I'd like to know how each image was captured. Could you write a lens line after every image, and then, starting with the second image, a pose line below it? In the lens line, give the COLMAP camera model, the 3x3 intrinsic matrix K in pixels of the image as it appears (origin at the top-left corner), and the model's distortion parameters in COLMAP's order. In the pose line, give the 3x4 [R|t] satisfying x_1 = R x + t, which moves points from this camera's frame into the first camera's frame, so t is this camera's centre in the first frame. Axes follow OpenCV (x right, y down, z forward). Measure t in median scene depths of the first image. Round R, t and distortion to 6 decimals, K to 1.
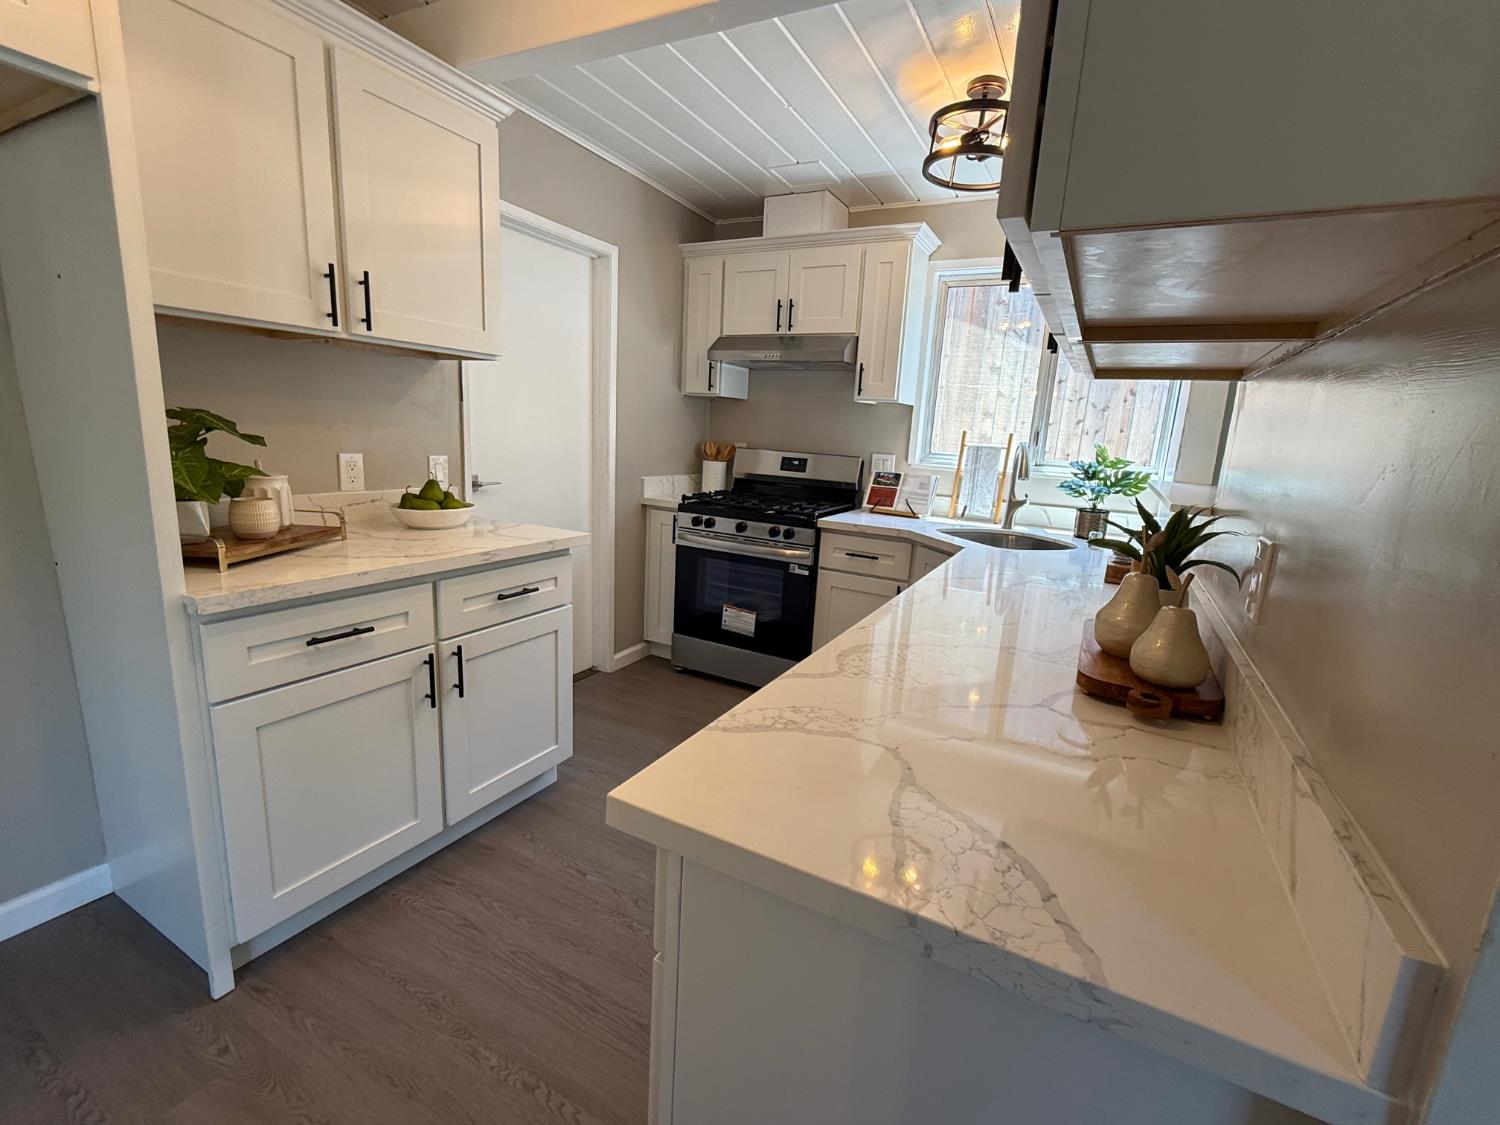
lens RADIAL K [[664.2, 0, 750.5], [0, 664.2, 565.4], [0, 0, 1]] dist [-0.000865, 0.001050]
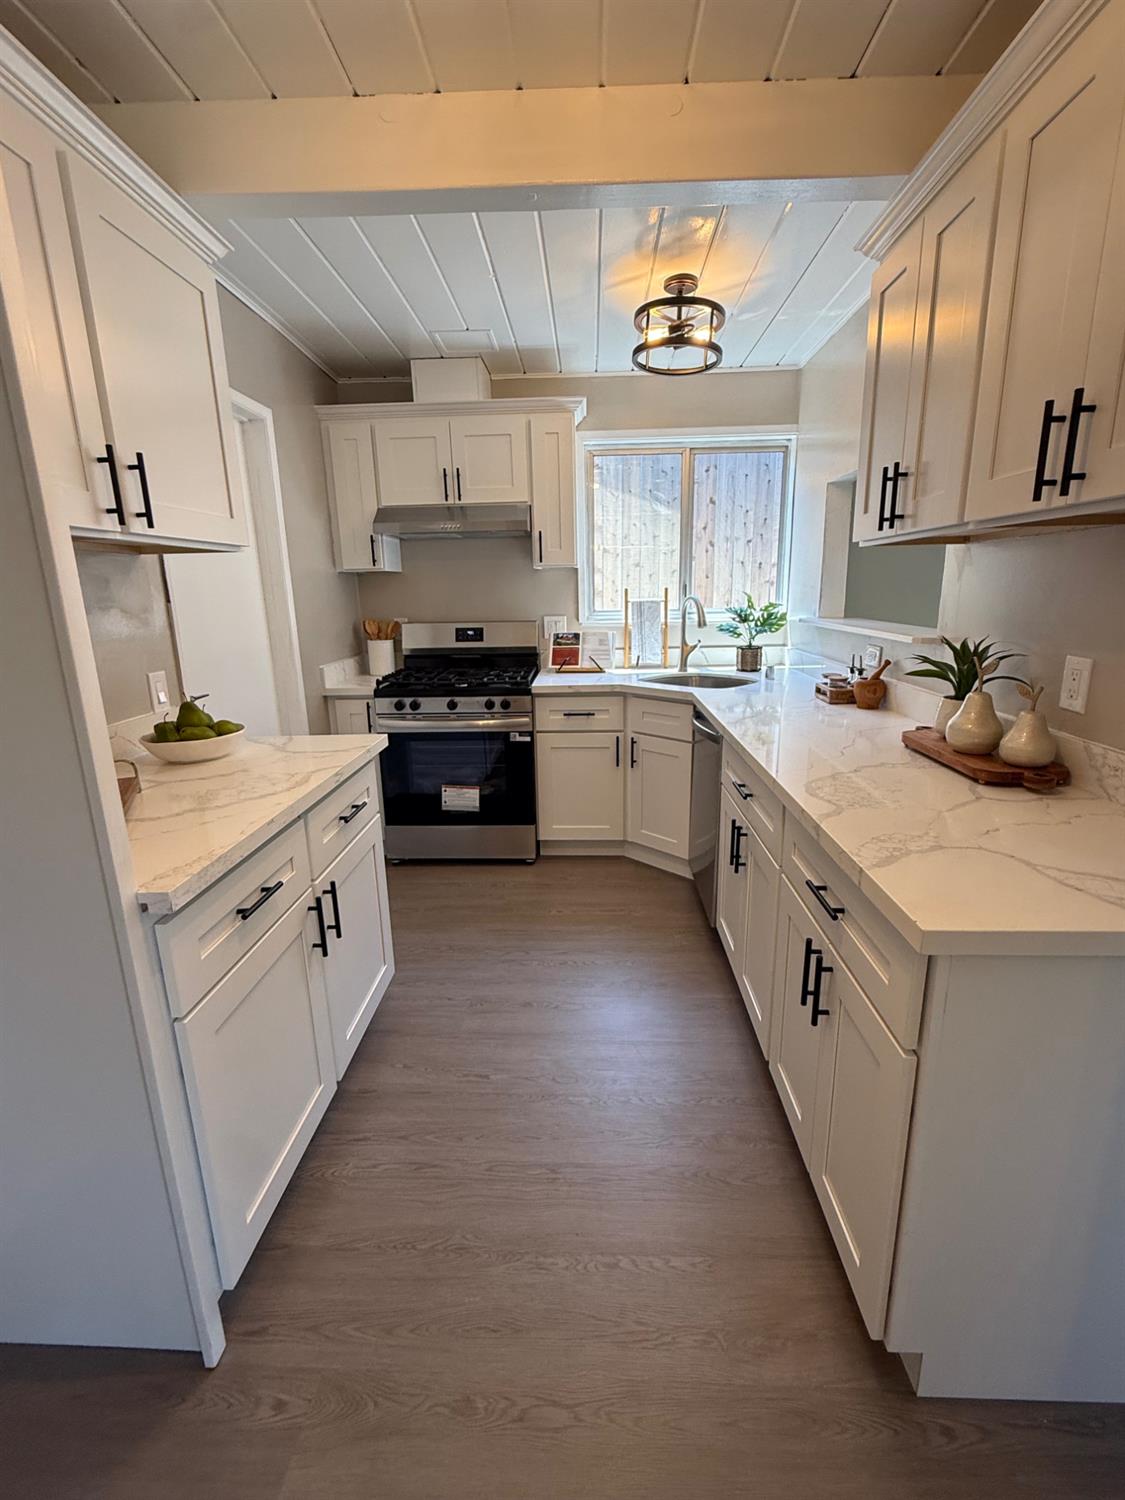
lens RADIAL K [[664.2, 0, 565.4], [0, 664.2, 749.2], [0, 0, 1]] dist [-0.000865, 0.001050]
pose [[0.896326, -0.175101, 0.407358, -0.278951], [0.158115, 0.984546, 0.075296, -0.040345], [-0.414247, -0.003081, 0.910159, 0.035824]]
